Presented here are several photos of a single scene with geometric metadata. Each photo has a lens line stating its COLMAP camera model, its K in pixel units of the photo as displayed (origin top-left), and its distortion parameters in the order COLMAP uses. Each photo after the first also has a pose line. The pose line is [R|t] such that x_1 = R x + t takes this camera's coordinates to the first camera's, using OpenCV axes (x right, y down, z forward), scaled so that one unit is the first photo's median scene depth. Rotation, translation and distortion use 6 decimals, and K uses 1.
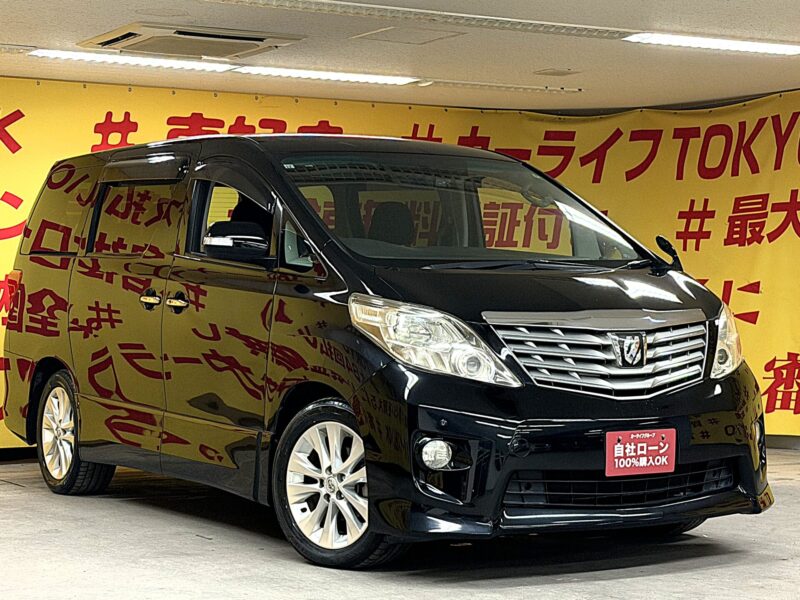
lens RADIAL K [[1537.7, 0, 417.5], [0, 1537.7, 298.4], [0, 0, 1]] dist [0.115902, 0.000000]
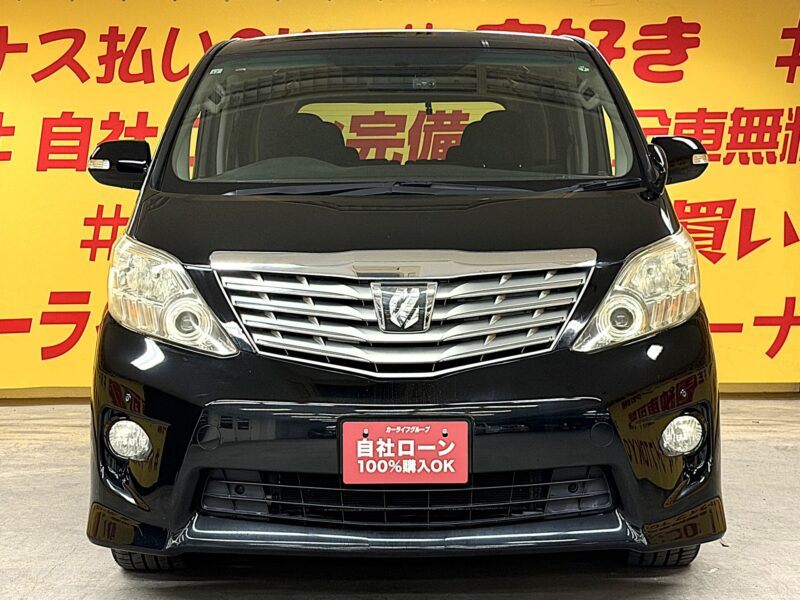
lens RADIAL K [[1537.7, 0, 428.7], [0, 1537.7, 300.7], [0, 0, 1]] dist [0.115902, 0.000000]
pose [[0.861257, 0.018082, -0.507847, 0.507883], [0.006925, 0.998856, 0.047307, -0.002694], [0.508122, -0.044261, 0.860147, 0.403161]]
